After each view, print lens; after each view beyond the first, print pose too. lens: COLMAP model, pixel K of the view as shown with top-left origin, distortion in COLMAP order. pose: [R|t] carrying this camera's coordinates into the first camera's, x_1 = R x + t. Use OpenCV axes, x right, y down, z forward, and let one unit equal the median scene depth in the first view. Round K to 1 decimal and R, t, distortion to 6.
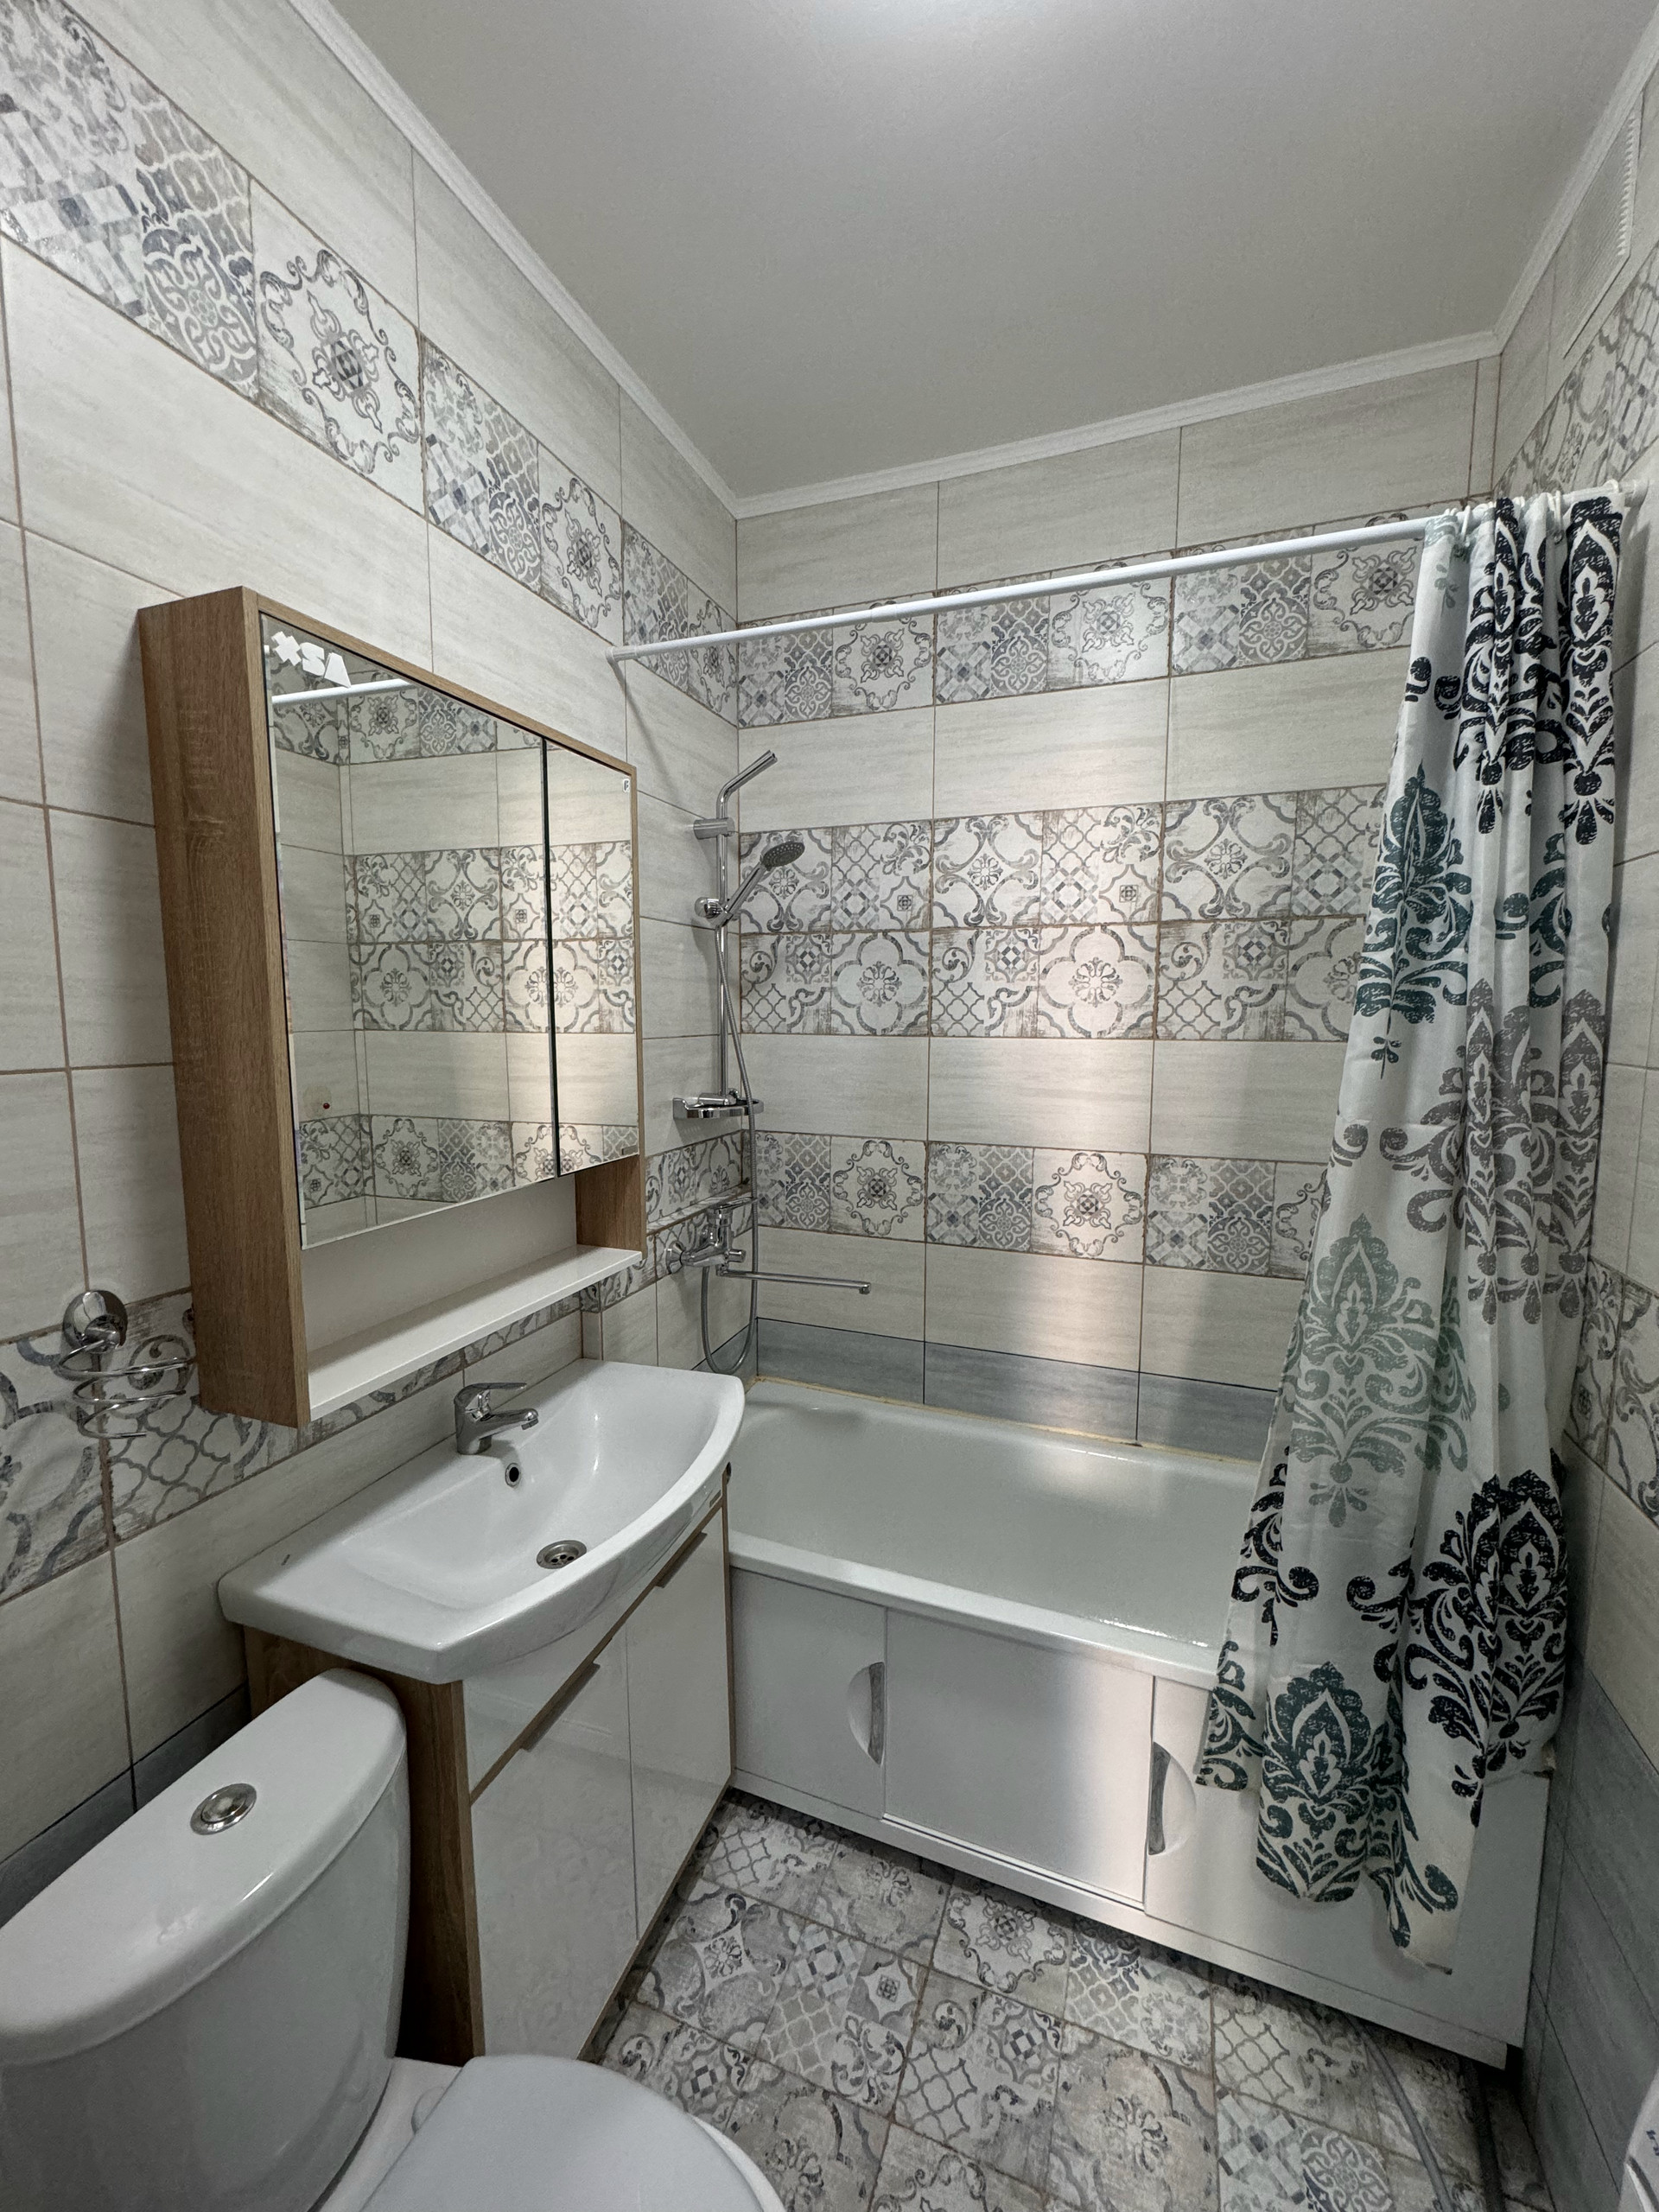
lens RADIAL K [[886.3, 0, 832.4], [0, 886.3, 1105.1], [0, 0, 1]] dist [-0.003650, 0.000720]
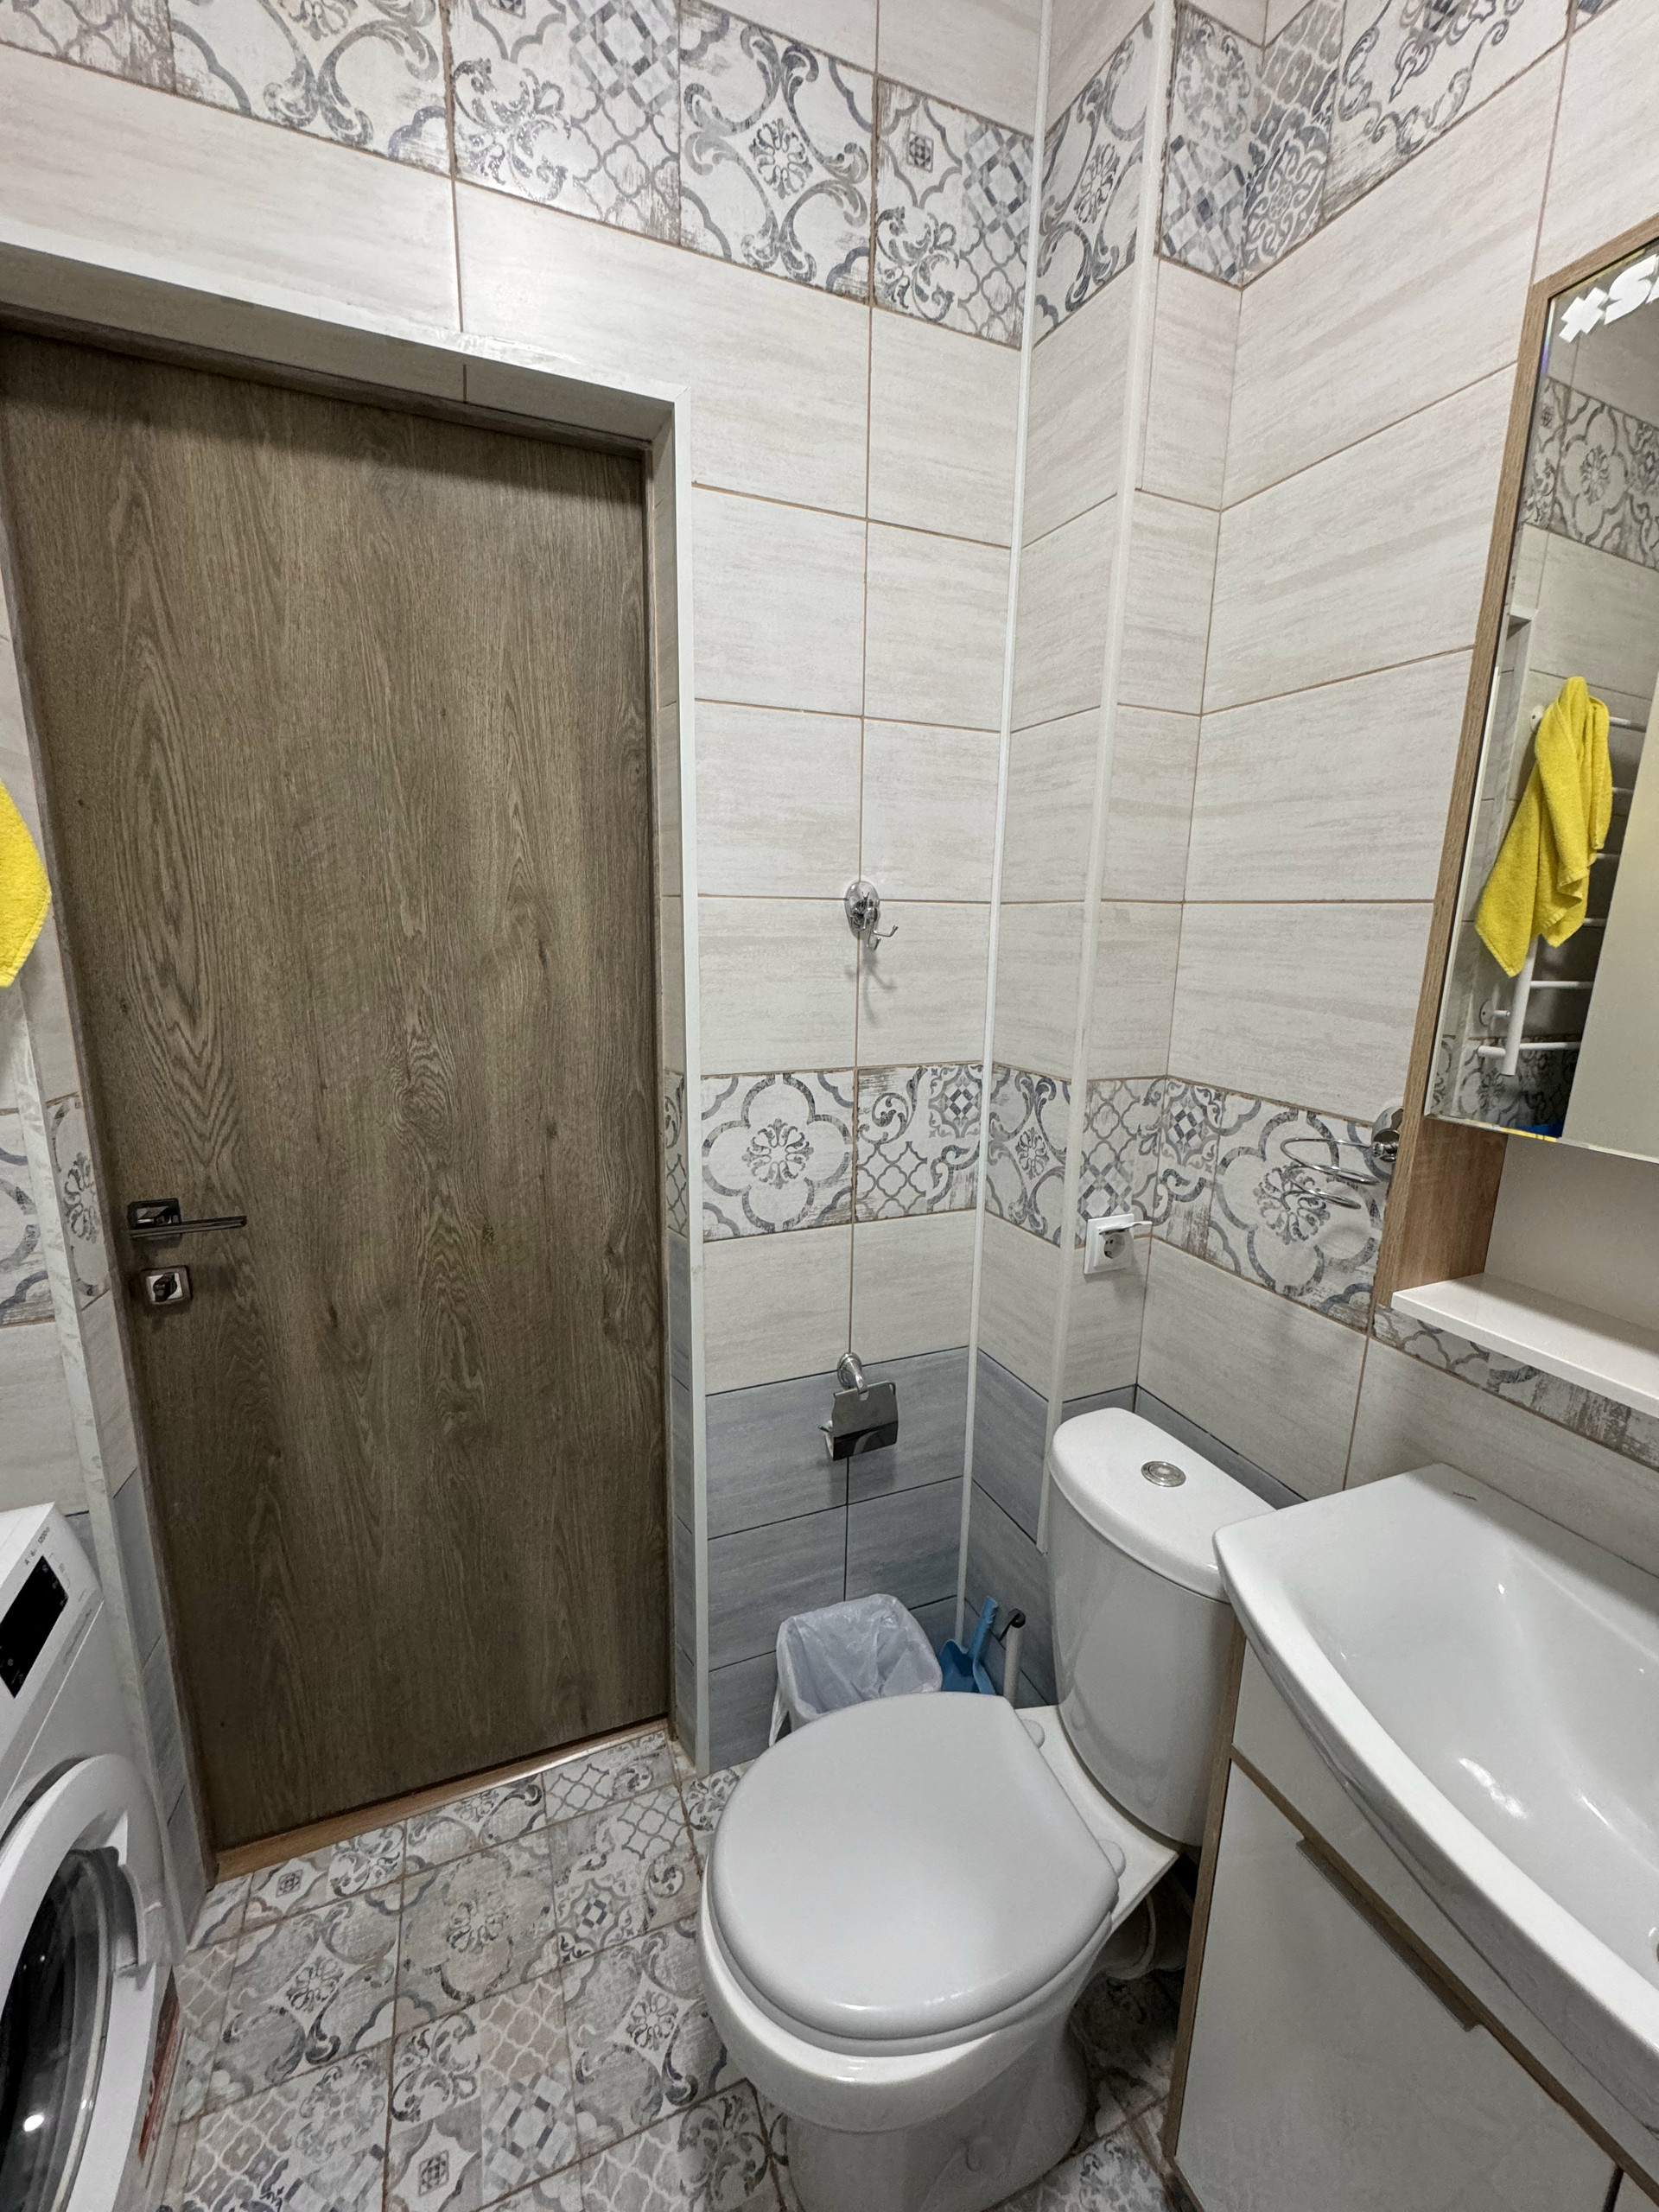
lens RADIAL K [[886.3, 0, 836.7], [0, 886.3, 1102.7], [0, 0, 1]] dist [-0.003650, 0.000720]
pose [[-0.729692, 0.123176, -0.672590, 0.275843], [-0.094797, 0.955918, 0.277909, -0.023355], [0.677173, 0.266548, -0.685849, 0.840808]]
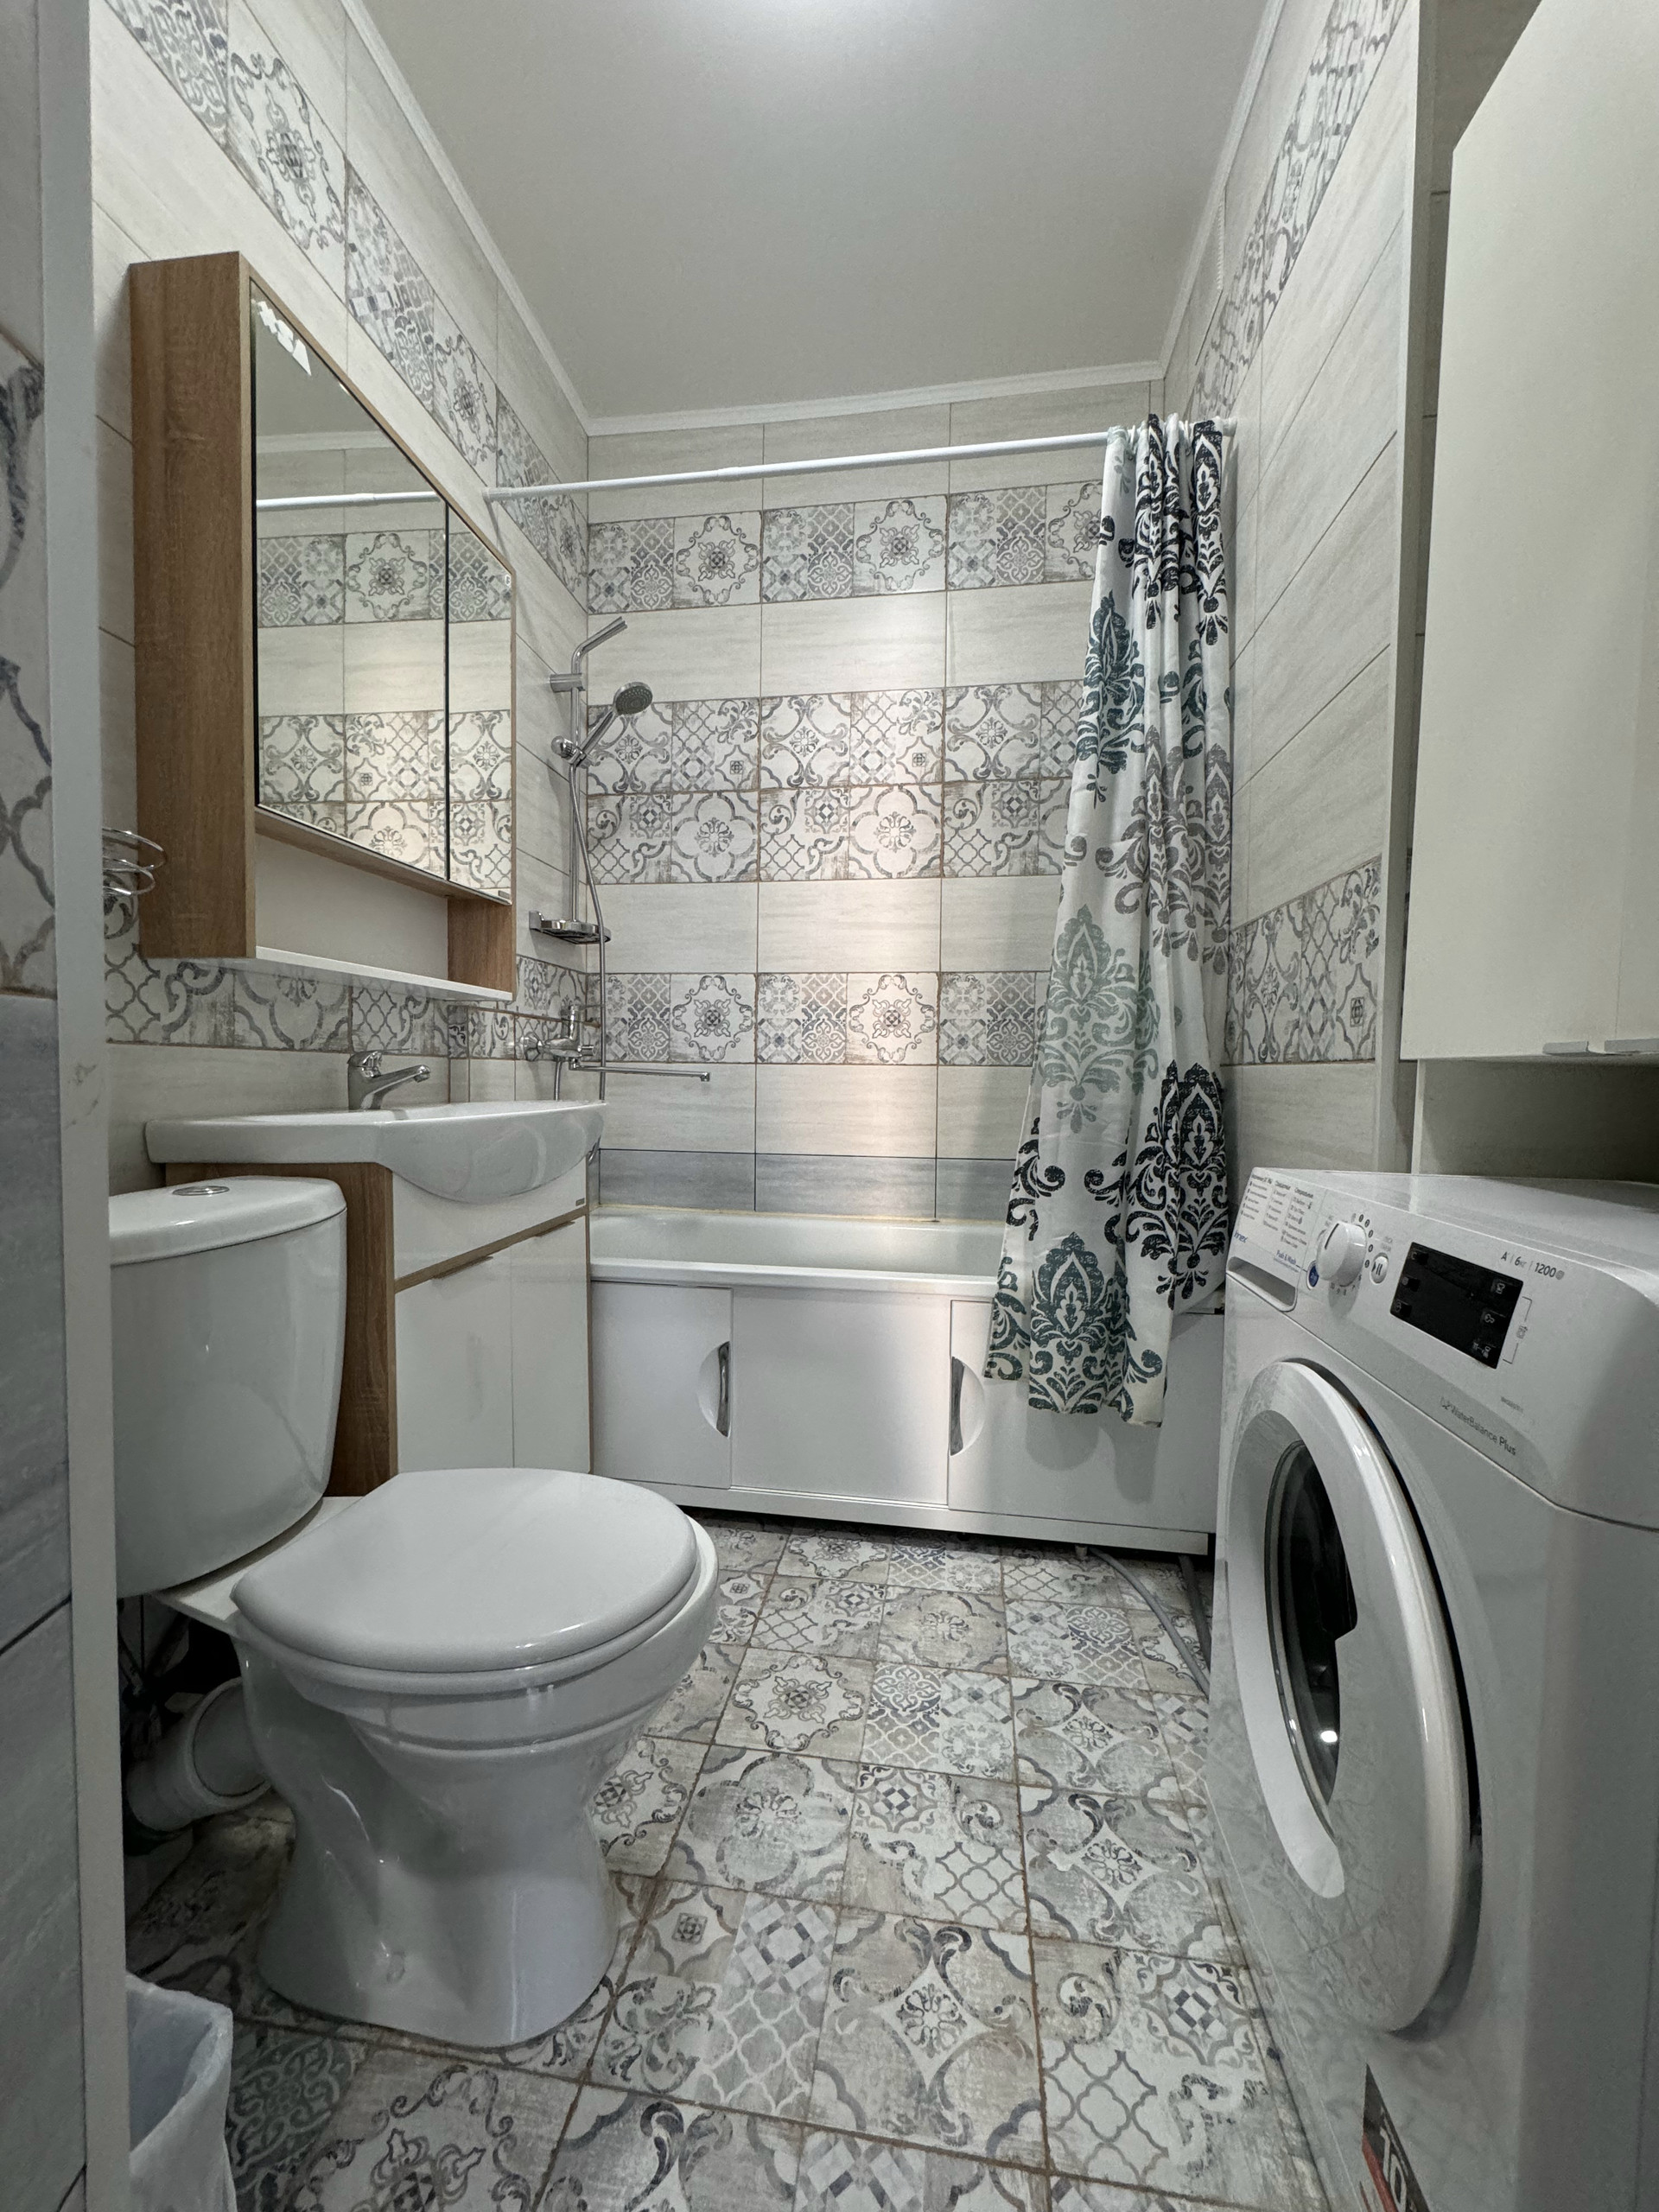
lens RADIAL K [[886.3, 0, 833.6], [0, 886.3, 1105.7], [0, 0, 1]] dist [-0.003650, 0.000720]
pose [[0.976048, 0.001741, 0.217547, -0.071334], [0.013800, 0.997458, -0.069901, 0.459438], [-0.217116, 0.071229, 0.973544, -0.202966]]
